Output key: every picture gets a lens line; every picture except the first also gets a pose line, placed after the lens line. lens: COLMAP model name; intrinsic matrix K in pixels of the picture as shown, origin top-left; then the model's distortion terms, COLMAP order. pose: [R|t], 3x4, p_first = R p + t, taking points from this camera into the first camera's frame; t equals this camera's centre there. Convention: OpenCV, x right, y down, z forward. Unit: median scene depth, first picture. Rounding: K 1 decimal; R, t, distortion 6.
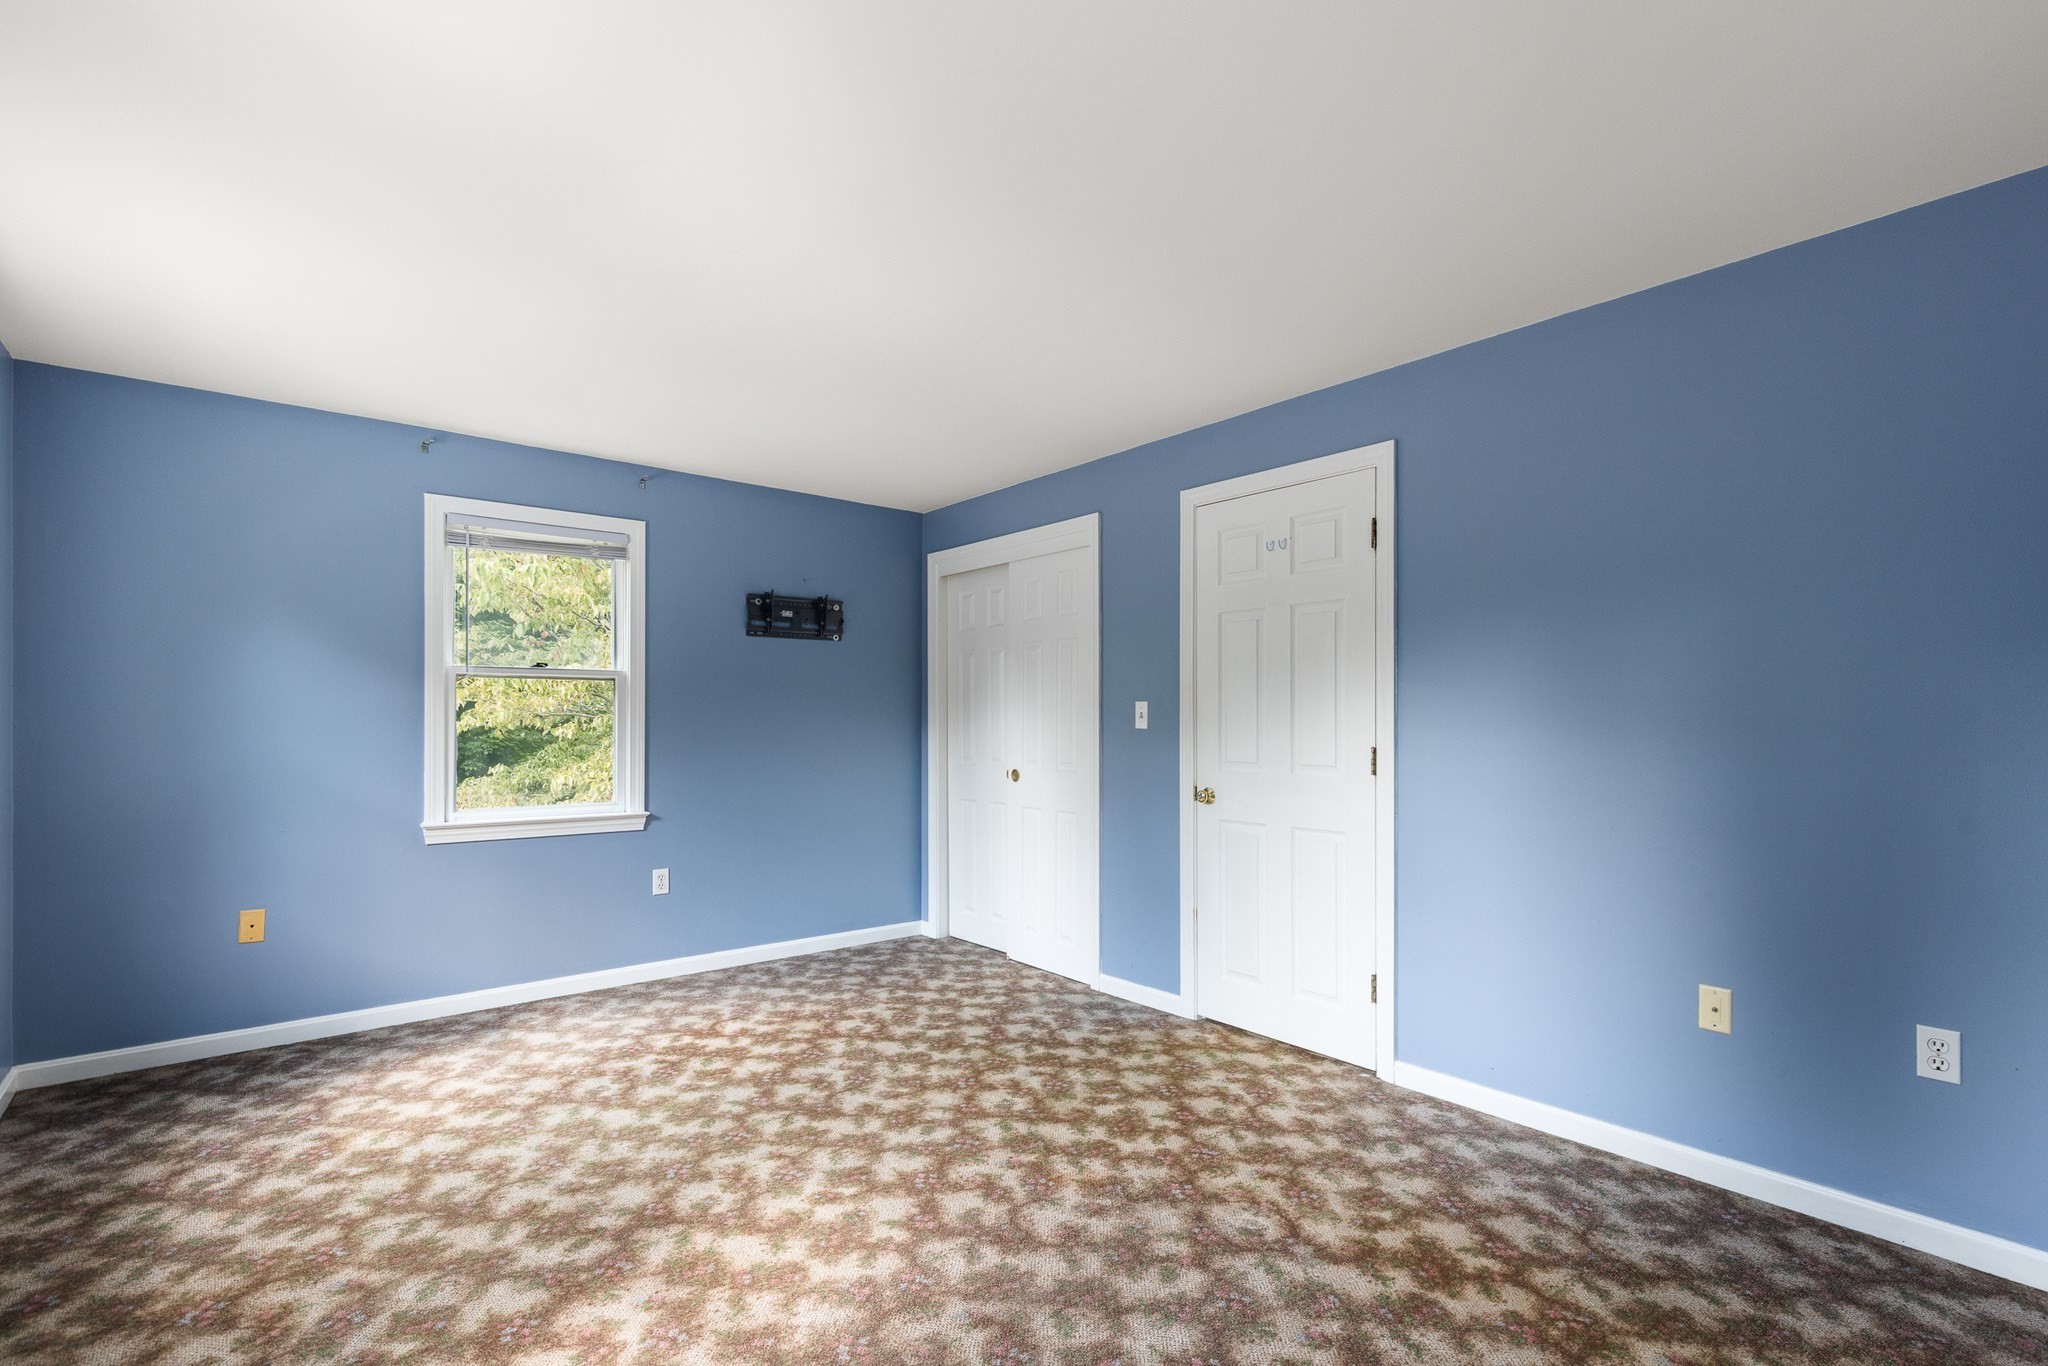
lens RADIAL K [[951.6, 0, 1040.4], [0, 951.6, 704.9], [0, 0, 1]] dist [0.011529, -0.000692]
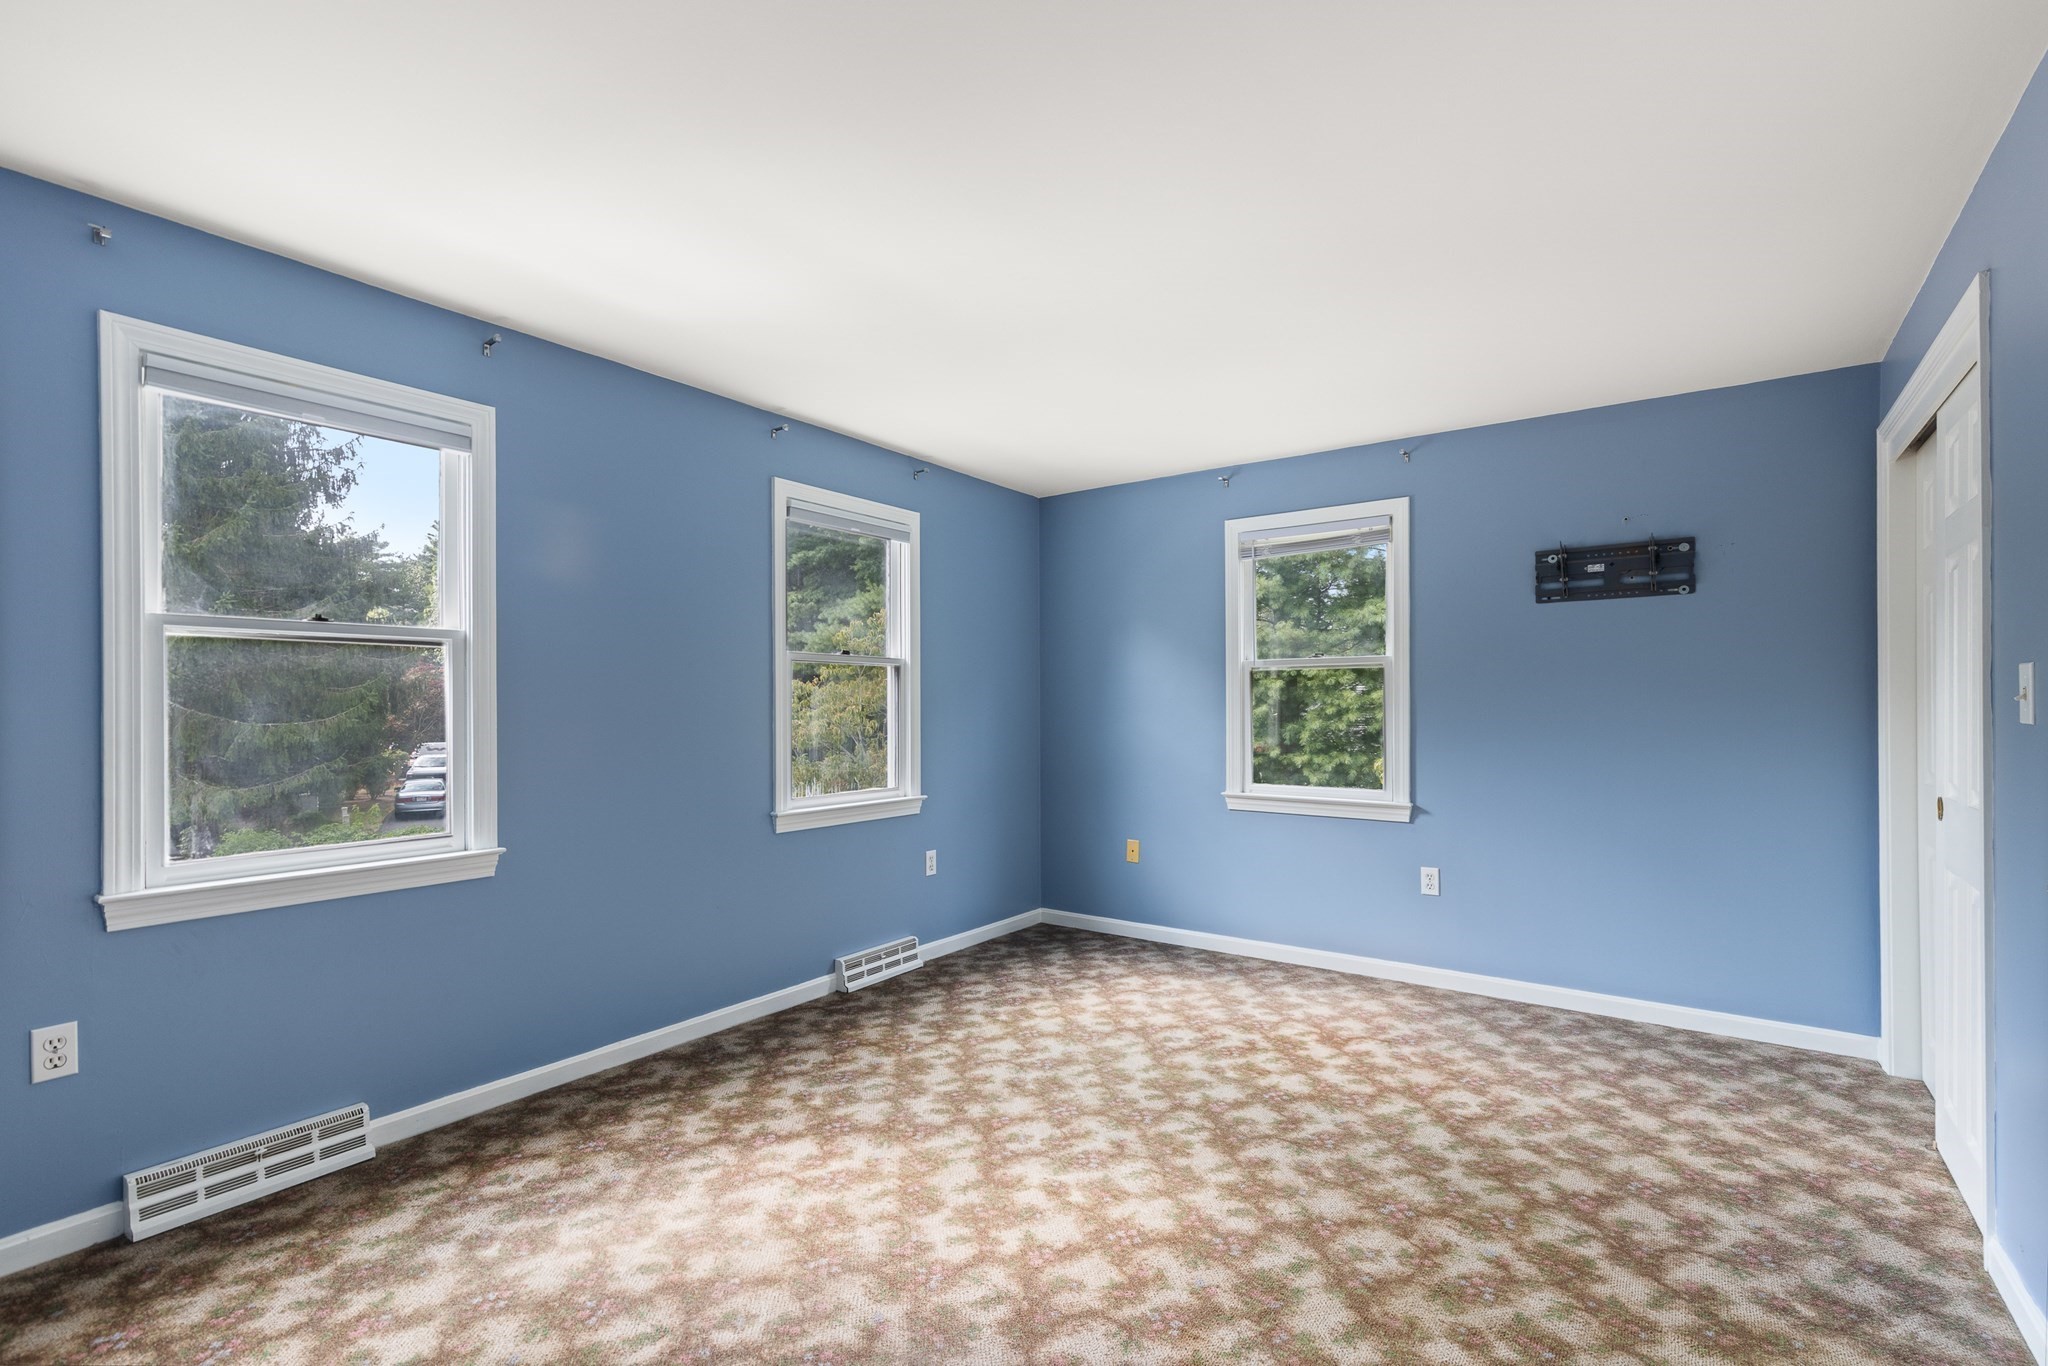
lens RADIAL K [[937.5, 0, 1034.1], [0, 937.5, 701.0], [0, 0, 1]] dist [0.006255, -0.000138]
pose [[0.246934, -0.006416, -0.969011, 0.588630], [0.016251, 0.999865, -0.002479, 0.009949], [0.968896, -0.015135, 0.247005, 0.612457]]
